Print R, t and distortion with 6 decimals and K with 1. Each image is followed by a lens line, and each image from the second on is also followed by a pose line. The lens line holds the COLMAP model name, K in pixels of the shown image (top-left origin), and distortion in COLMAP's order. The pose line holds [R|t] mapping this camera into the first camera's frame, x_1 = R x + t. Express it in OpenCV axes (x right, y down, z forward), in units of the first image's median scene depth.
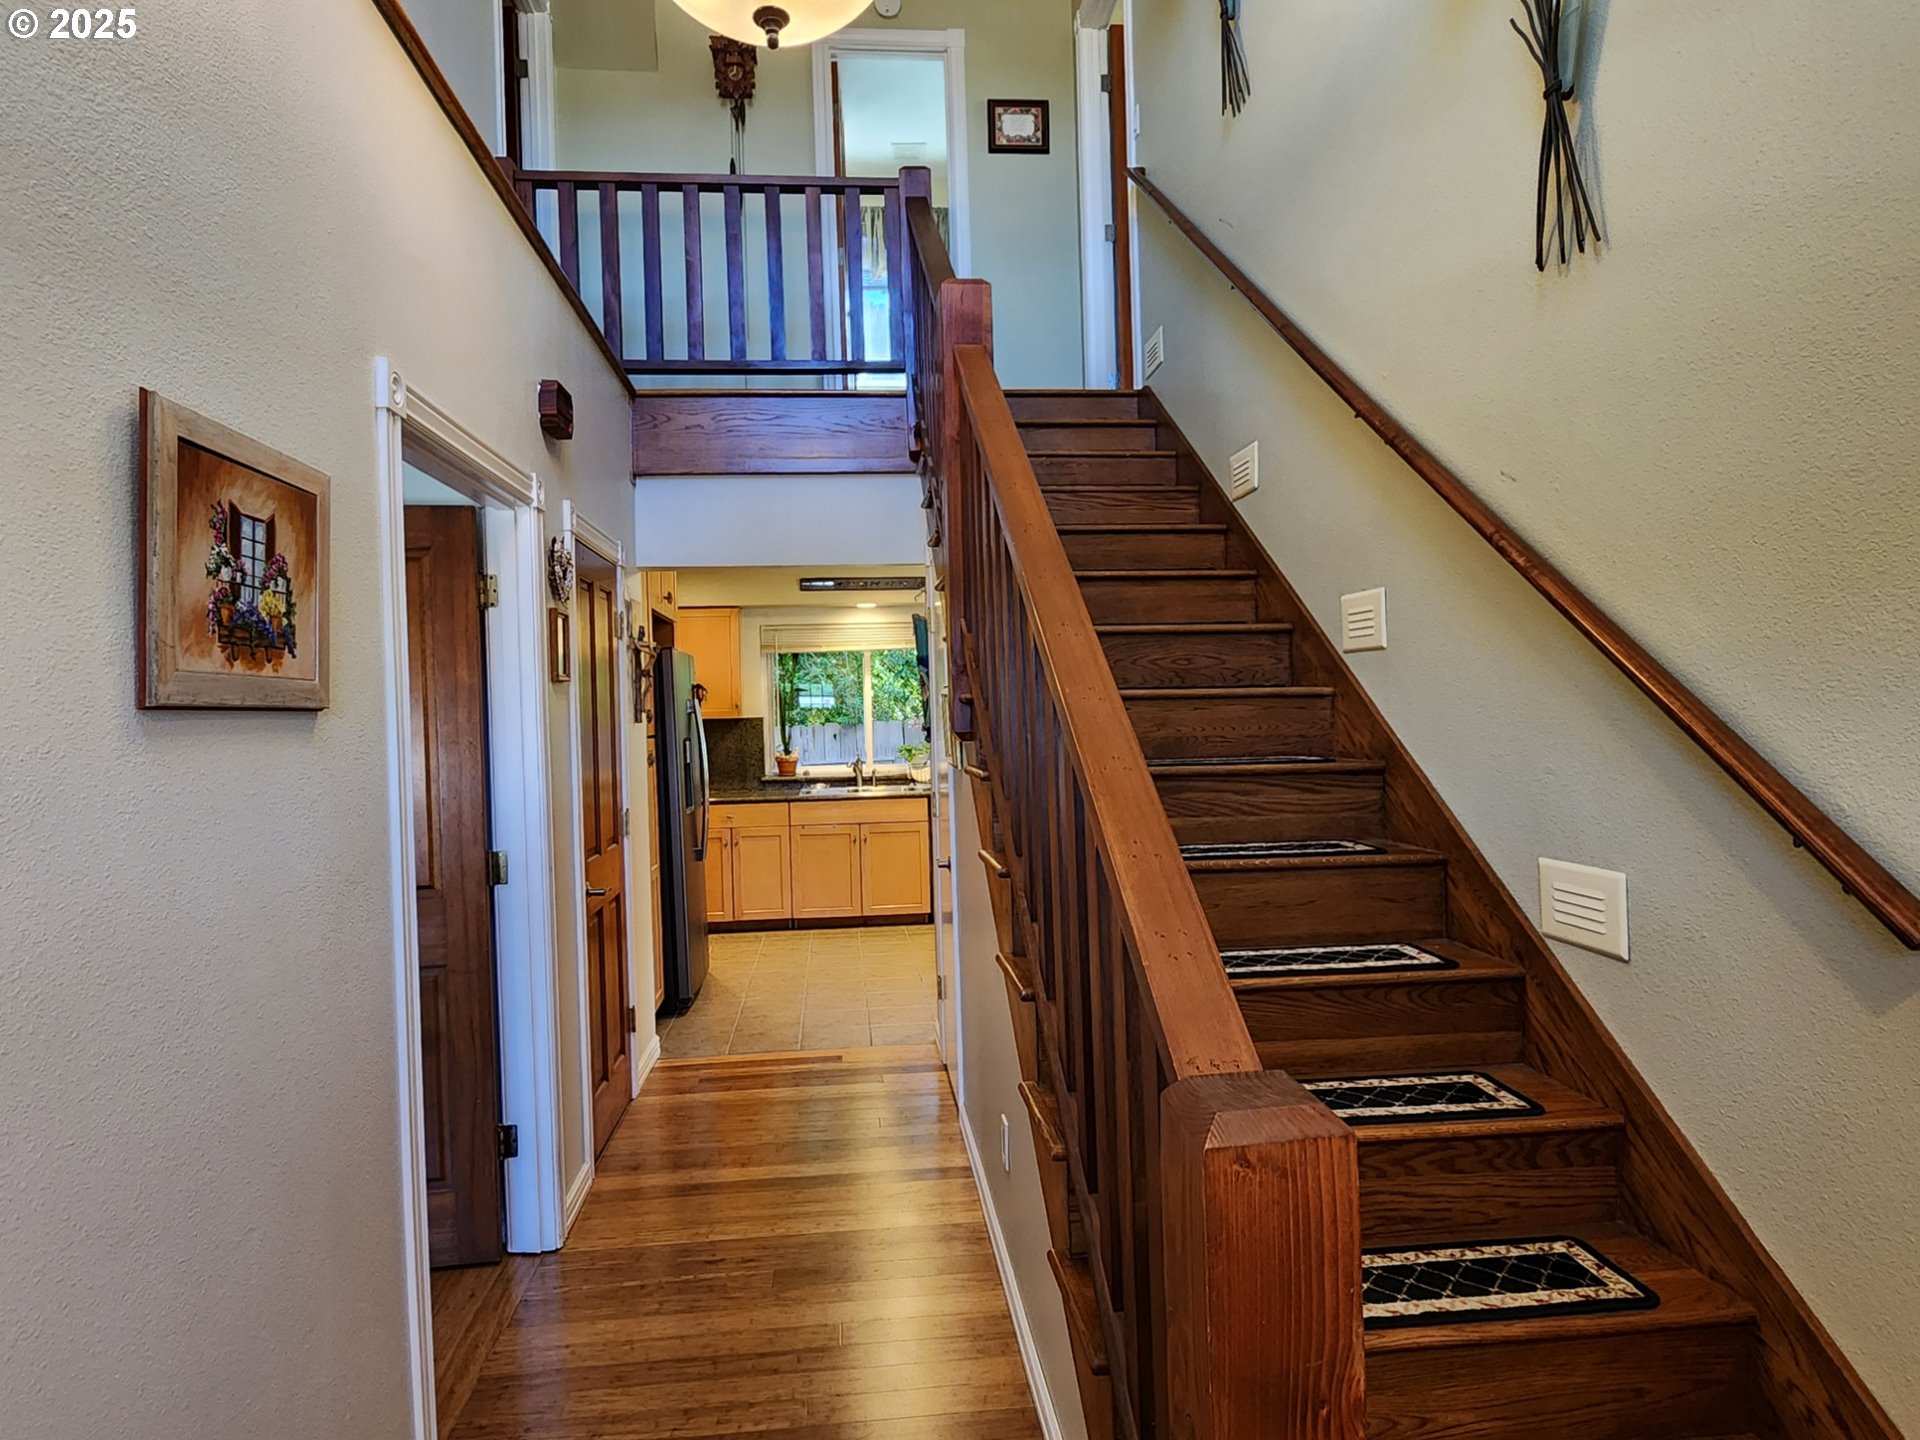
lens RADIAL K [[1127.8, 0, 942.7], [0, 1127.8, 726.9], [0, 0, 1]] dist [-0.003409, 0.000305]
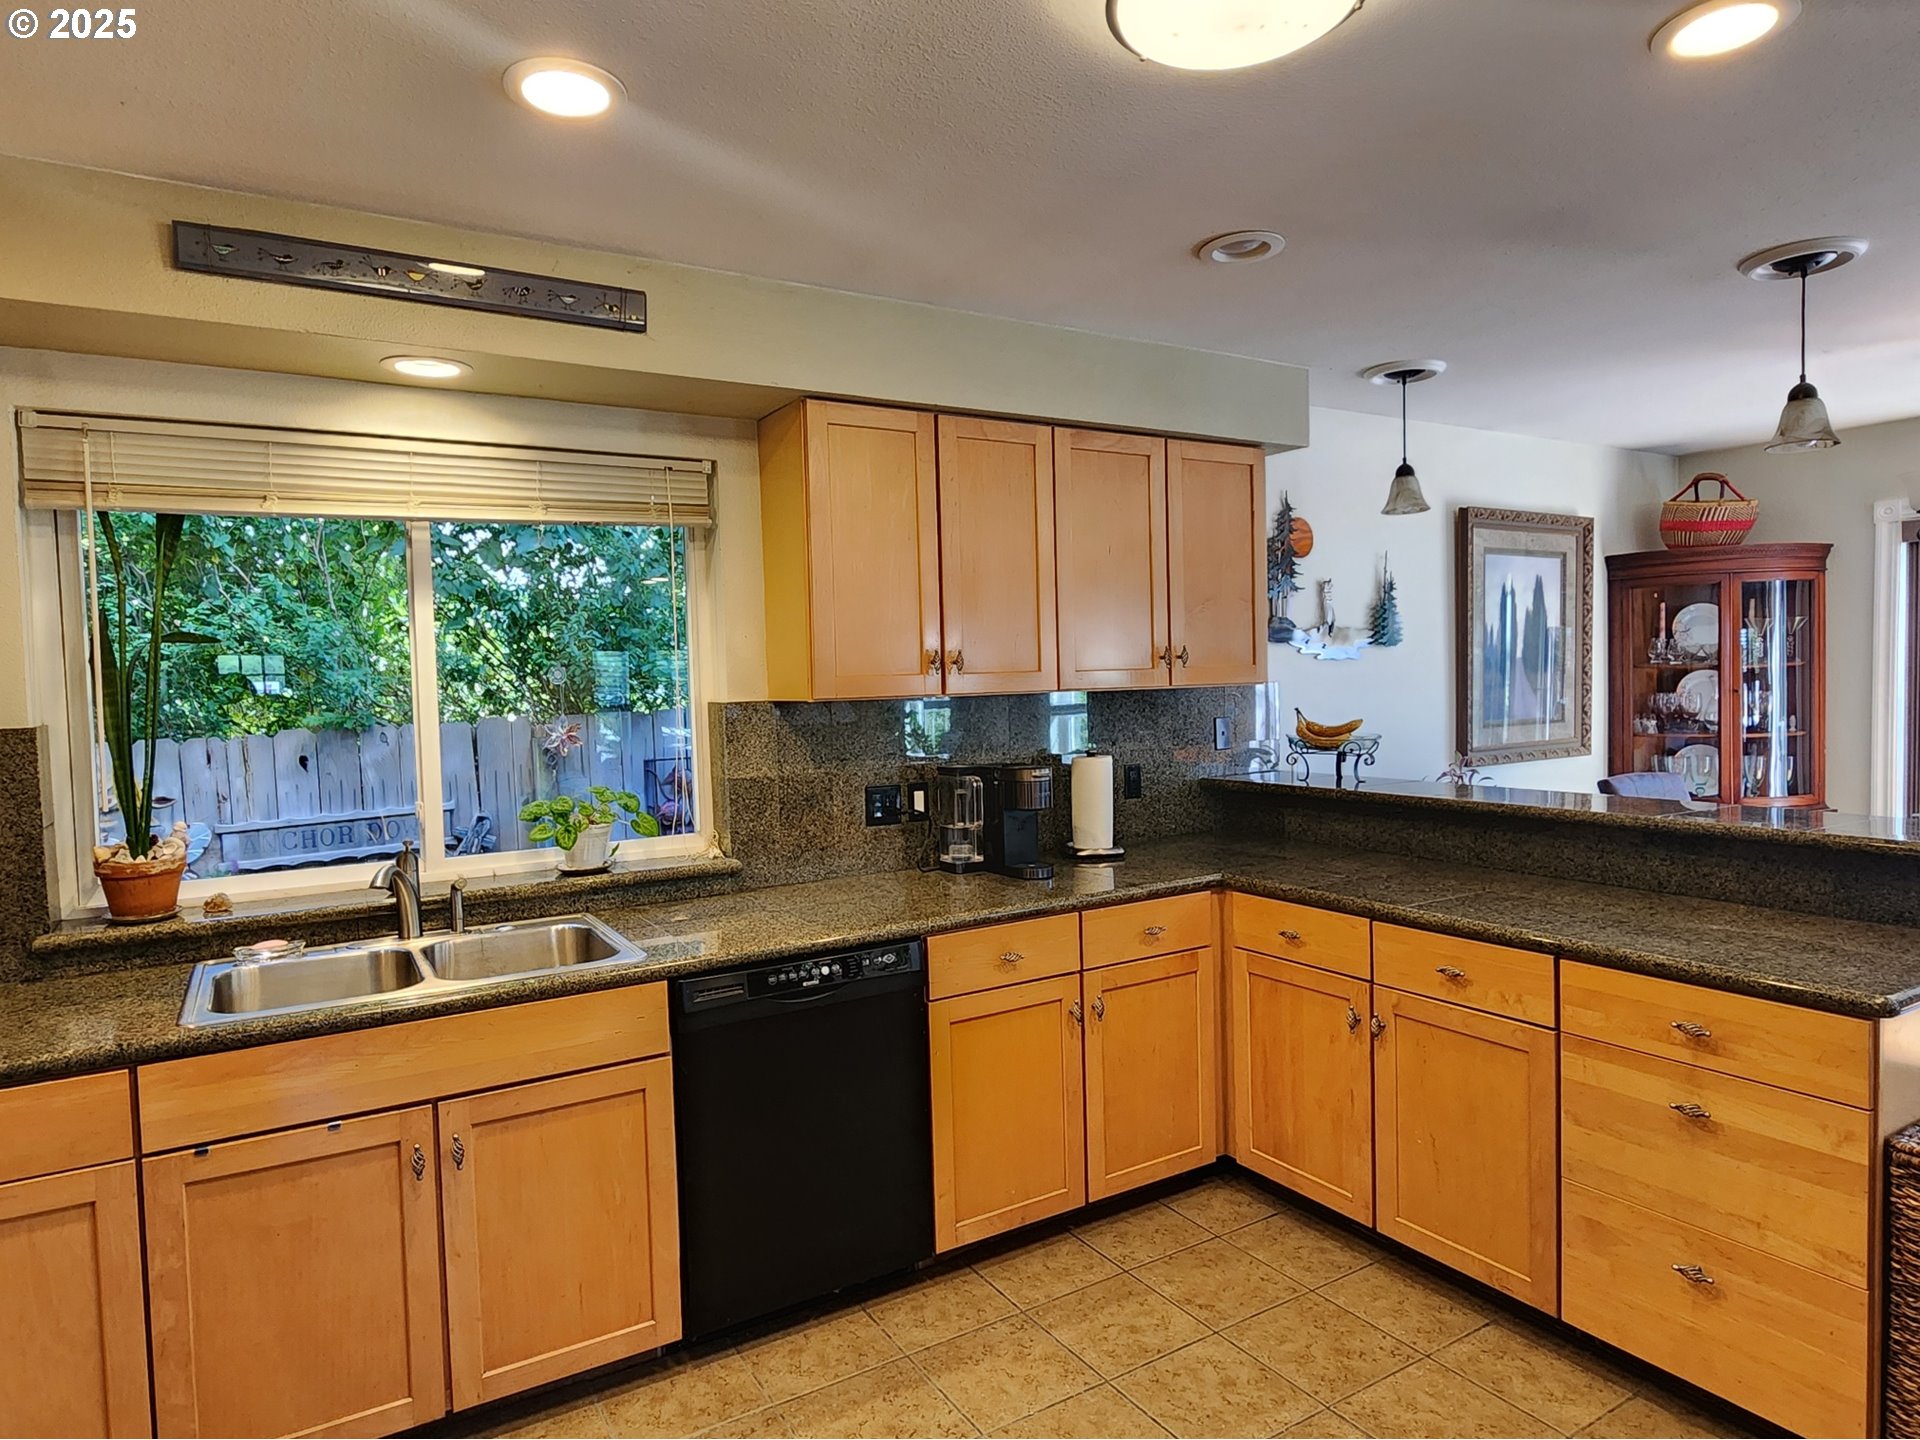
lens RADIAL K [[1127.8, 0, 942.7], [0, 1127.8, 726.9], [0, 0, 1]] dist [-0.003409, 0.000305]
pose [[0.903317, -0.015688, 0.428687, -0.073199], [0.007045, 0.999739, 0.021740, -0.012966], [-0.428916, -0.016618, 0.903191, 0.640252]]
